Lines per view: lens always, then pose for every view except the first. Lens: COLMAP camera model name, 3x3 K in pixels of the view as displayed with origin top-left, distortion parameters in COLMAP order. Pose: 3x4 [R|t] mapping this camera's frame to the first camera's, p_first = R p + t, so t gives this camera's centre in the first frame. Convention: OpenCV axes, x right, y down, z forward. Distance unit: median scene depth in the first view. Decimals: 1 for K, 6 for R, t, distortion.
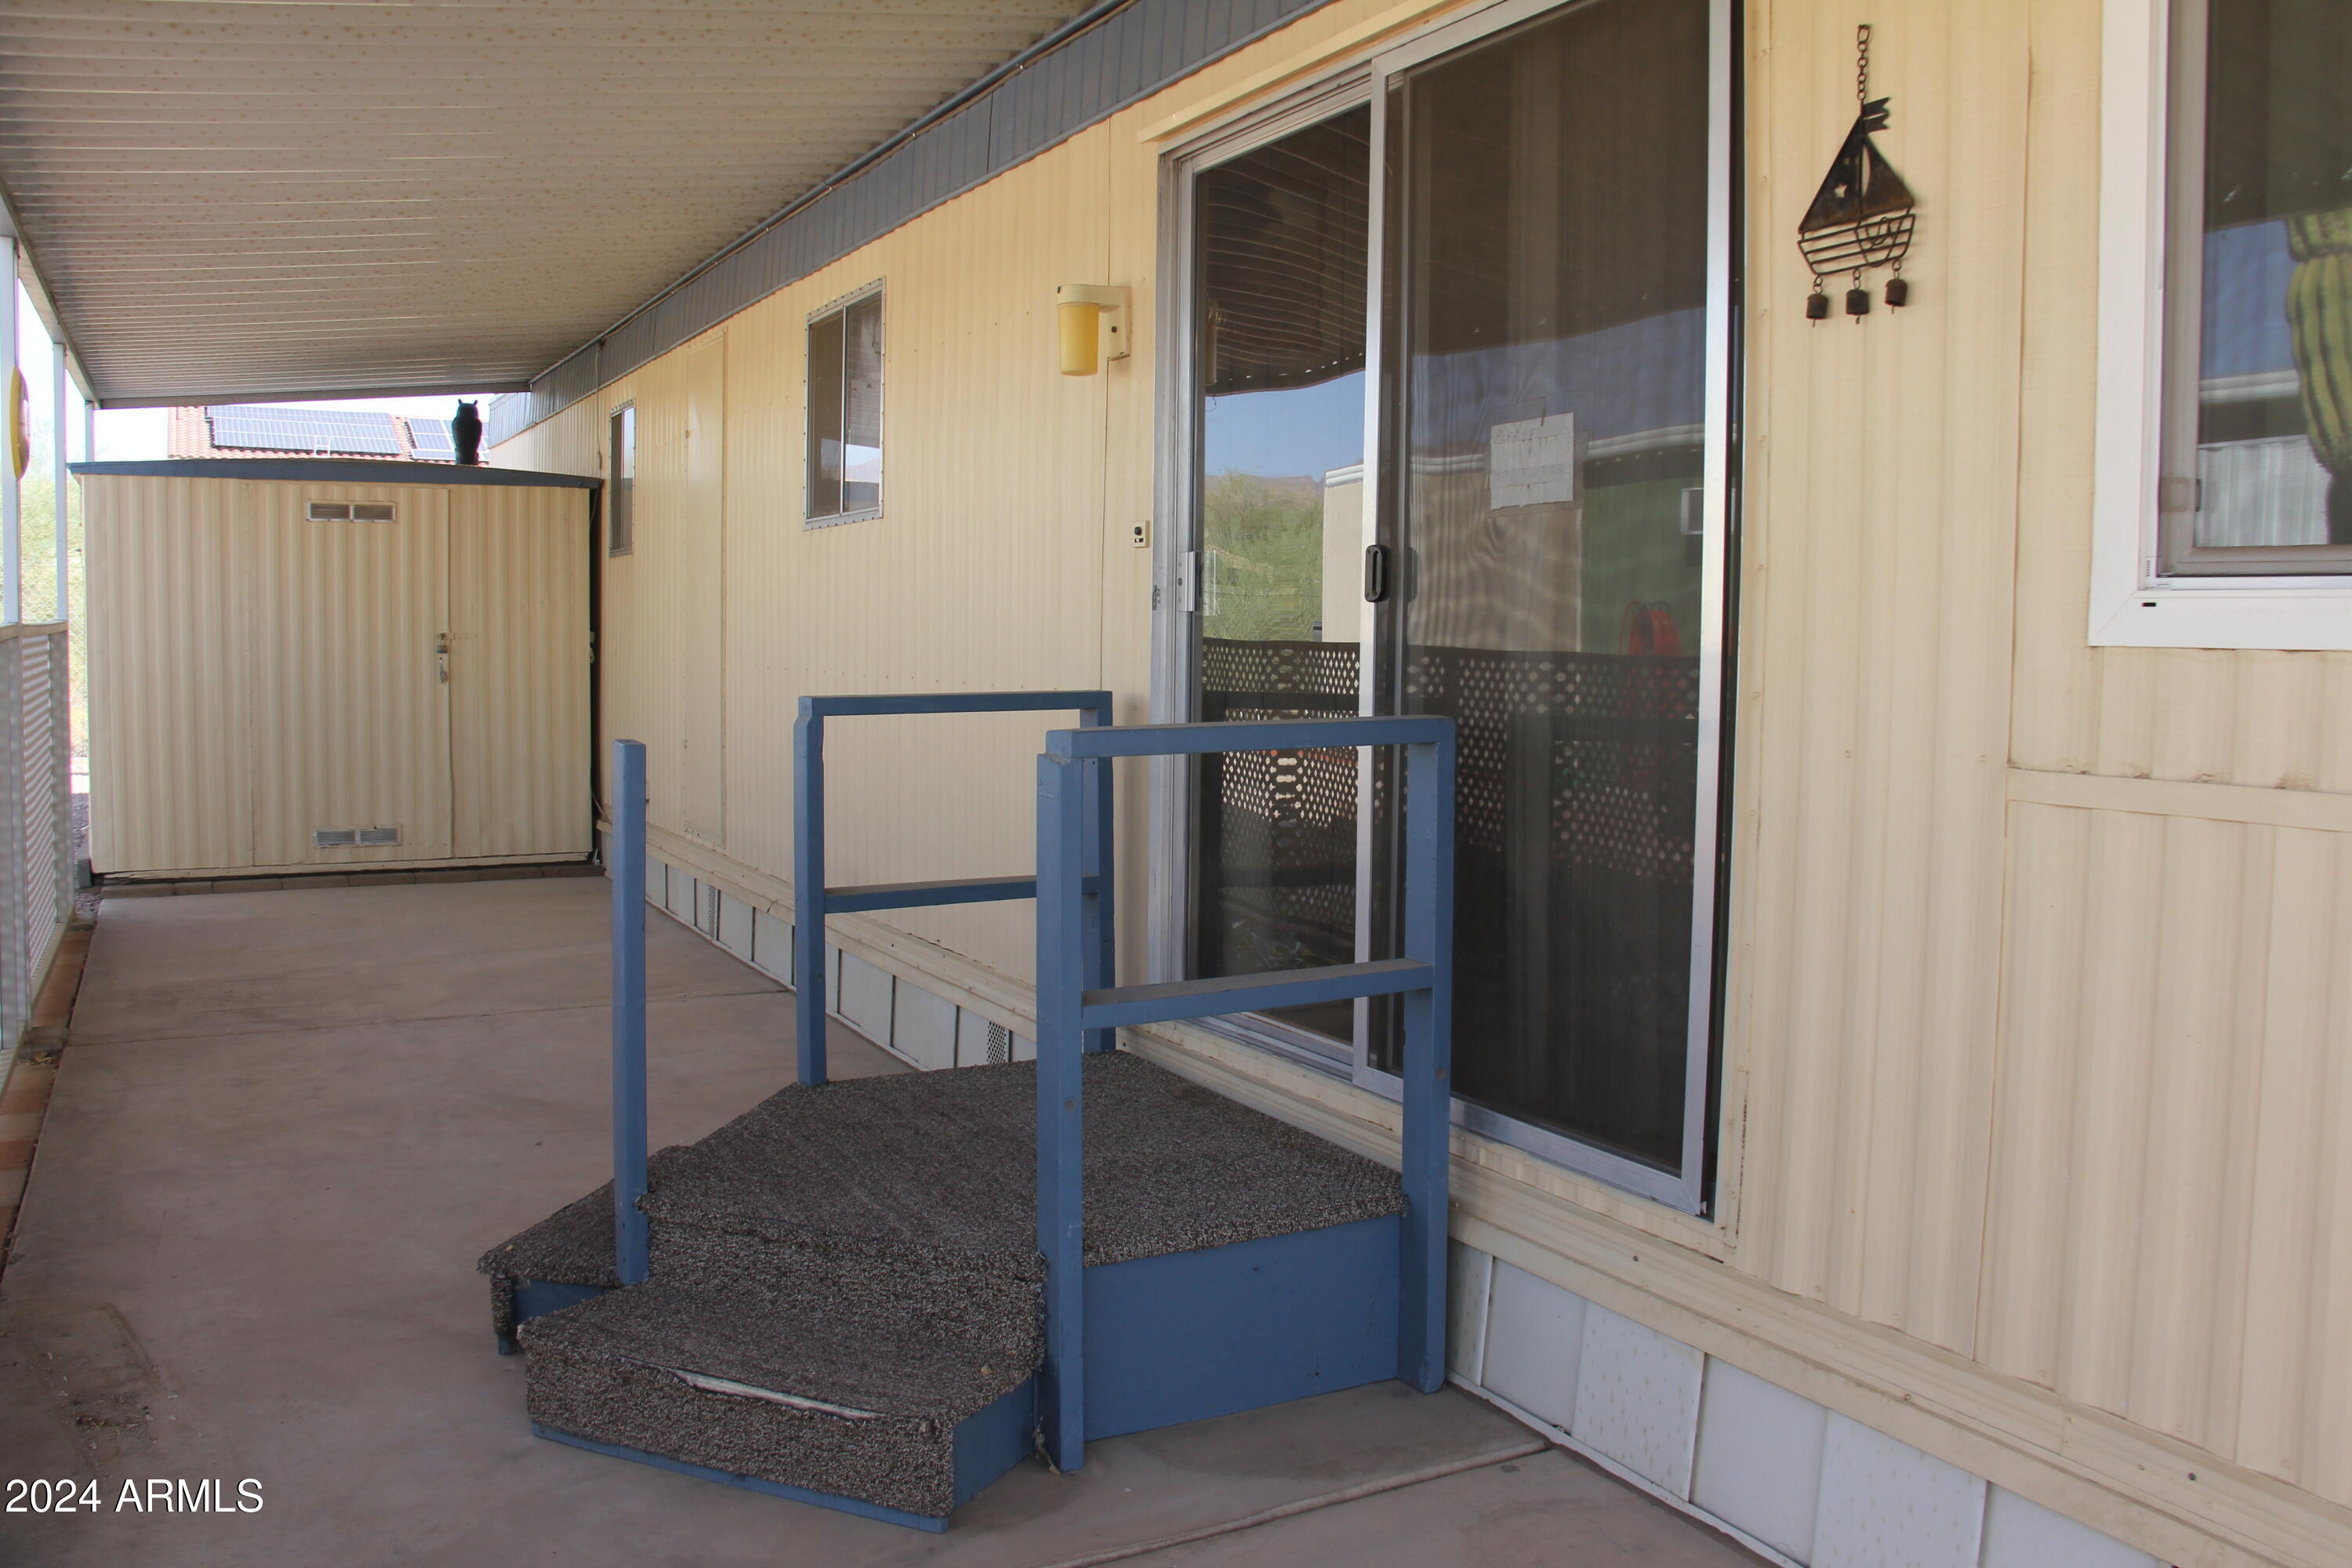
lens RADIAL K [[1882.1, 0, 1186.8], [0, 1882.1, 768.8], [0, 0, 1]] dist [-0.178881, 0.146320]
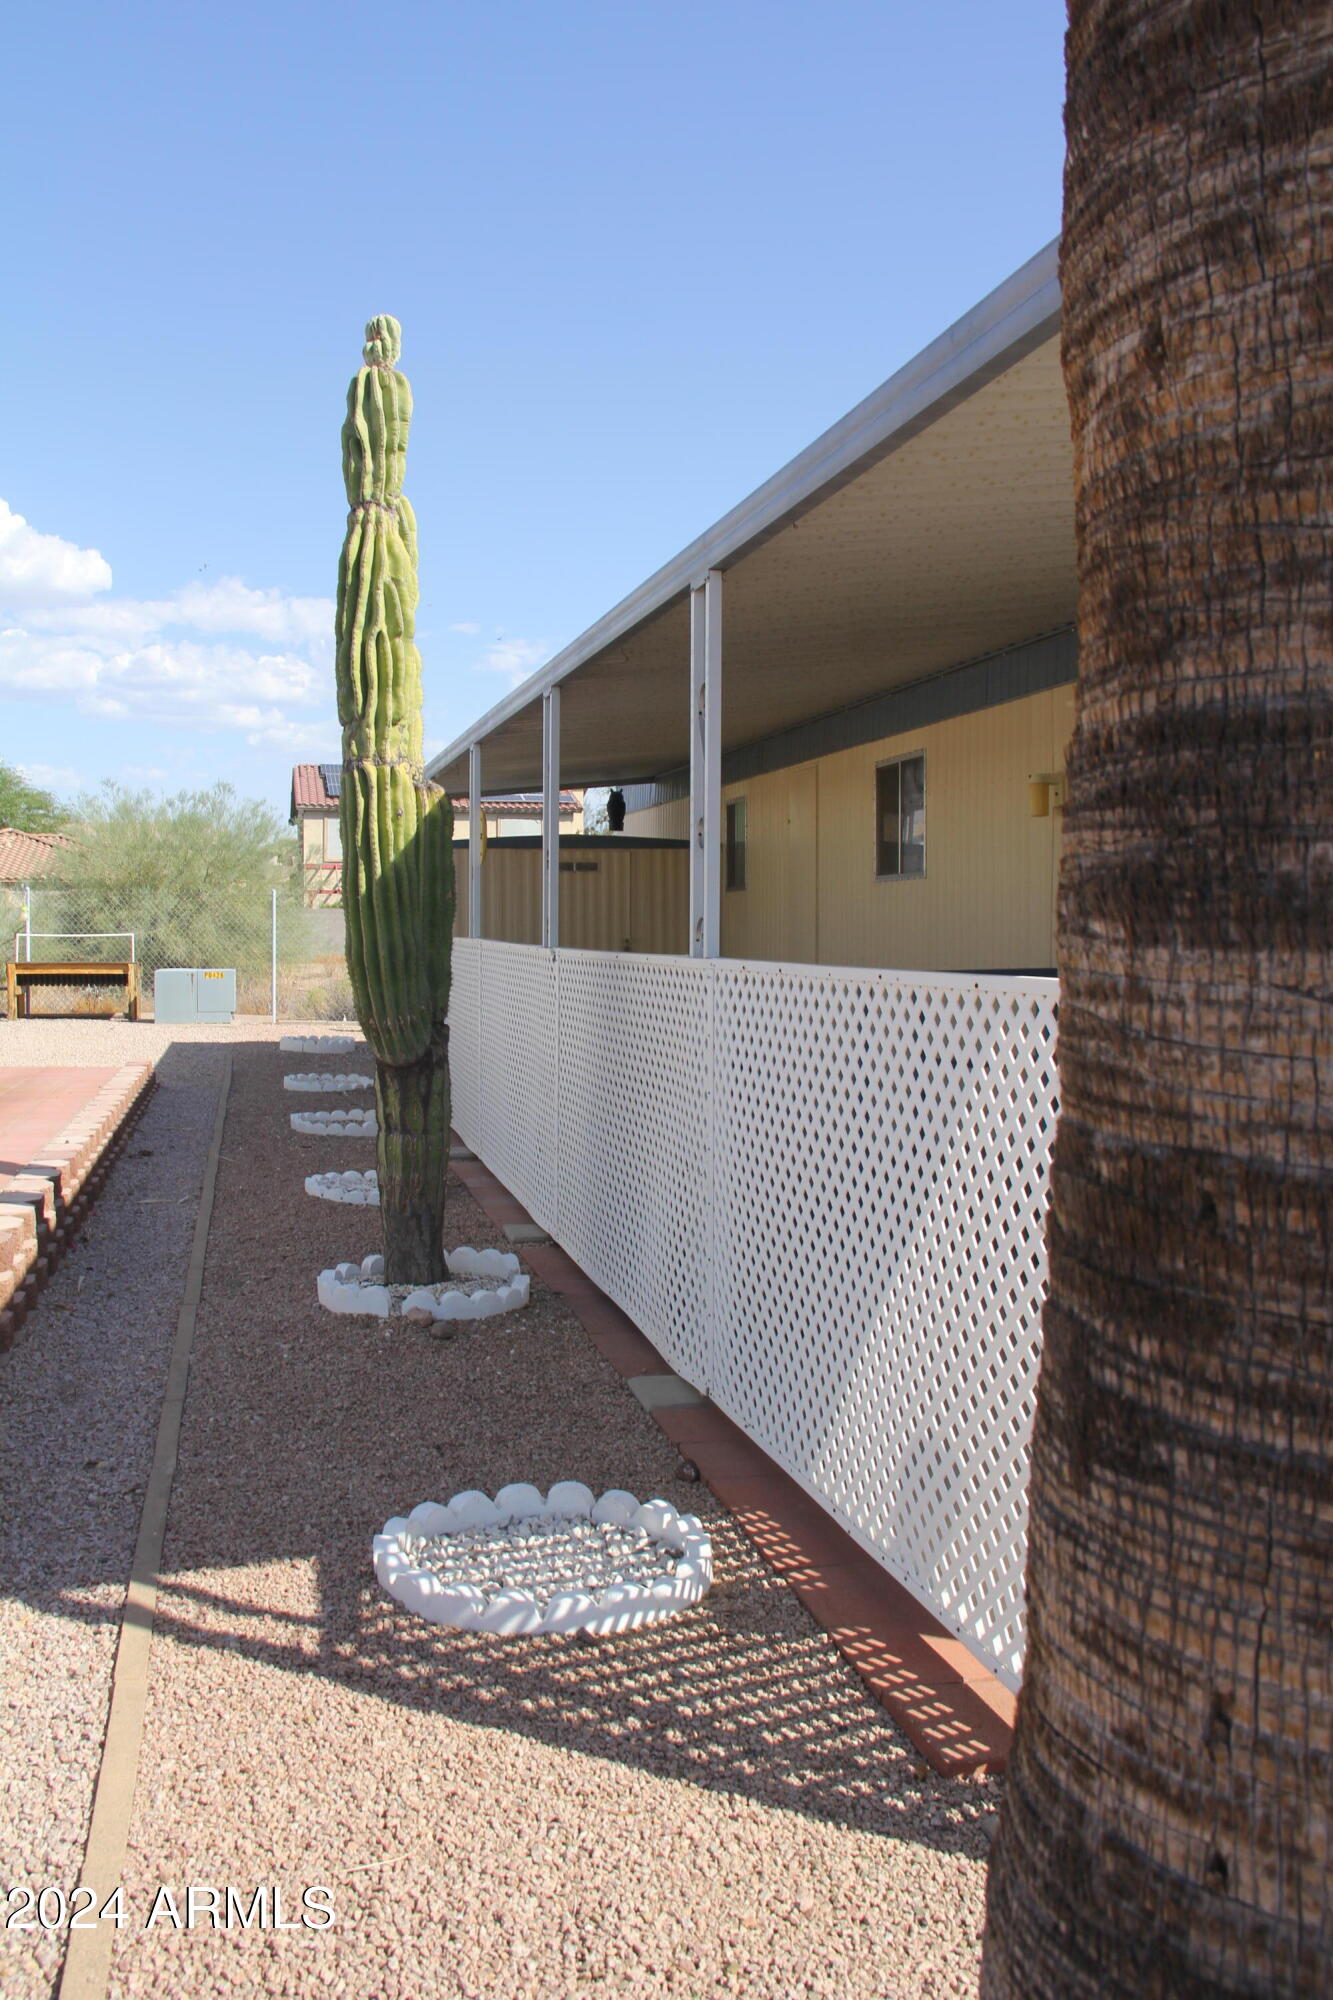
lens RADIAL K [[1600.4, 0, 666.5], [0, 1600.4, 1000.0], [0, 0, 1]] dist [-0.178881, 0.146320]
pose [[0.967784, -0.004371, -0.251744, -0.009572], [-0.002596, 0.999623, -0.027335, 0.020766], [0.251768, 0.027108, 0.967408, -0.396064]]
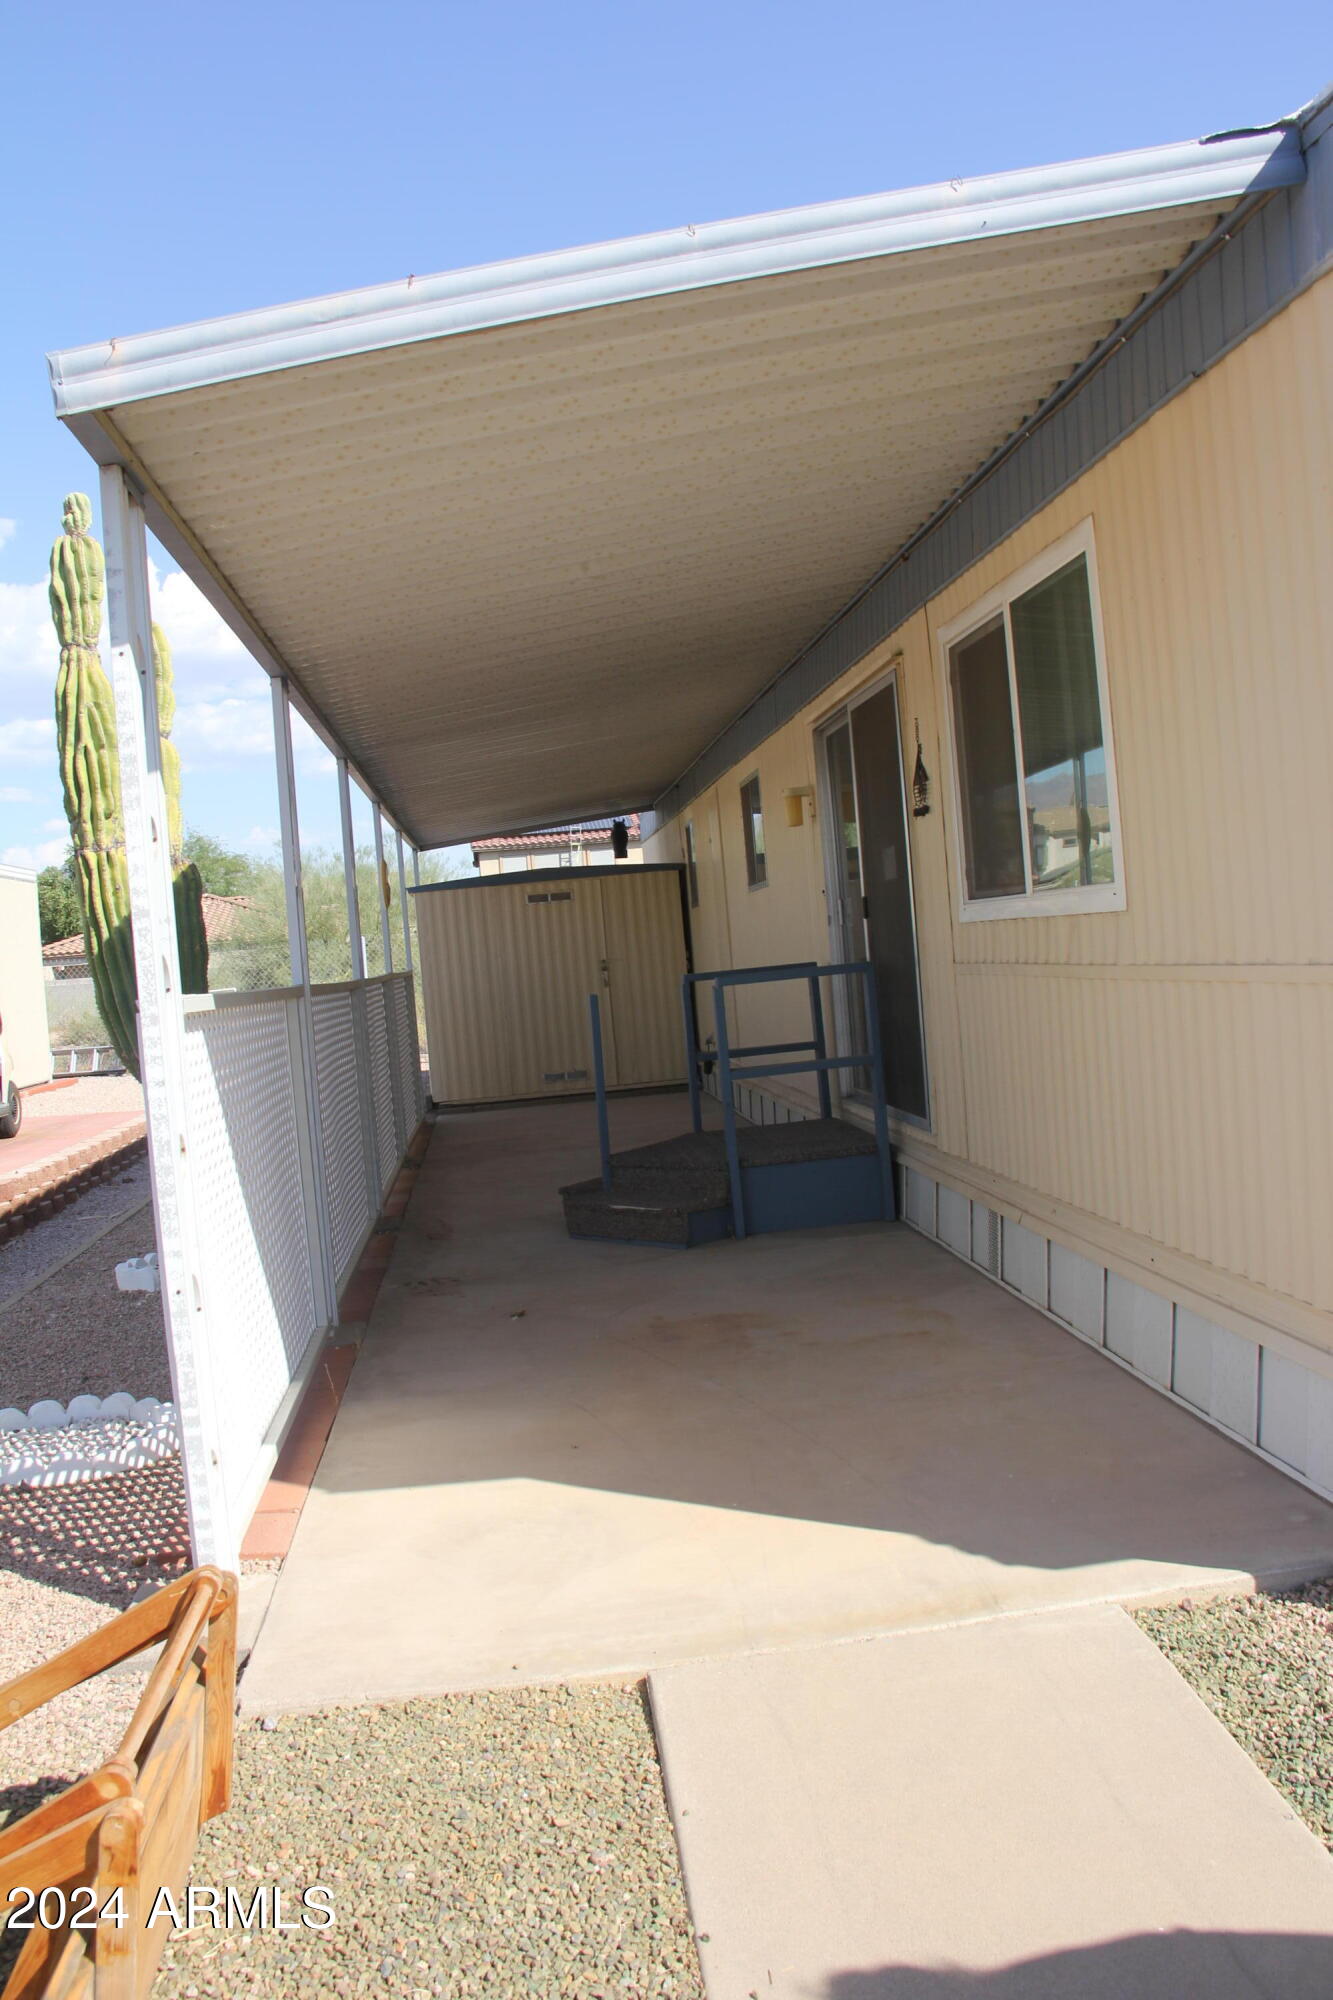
lens RADIAL K [[1600.4, 0, 666.5], [0, 1600.4, 1000.0], [0, 0, 1]] dist [-0.178881, 0.146320]
pose [[0.916622, -0.080053, -0.391659, 0.267410], [0.069034, 0.996723, -0.042161, 0.036562], [0.393750, 0.011608, 0.919144, -0.423907]]
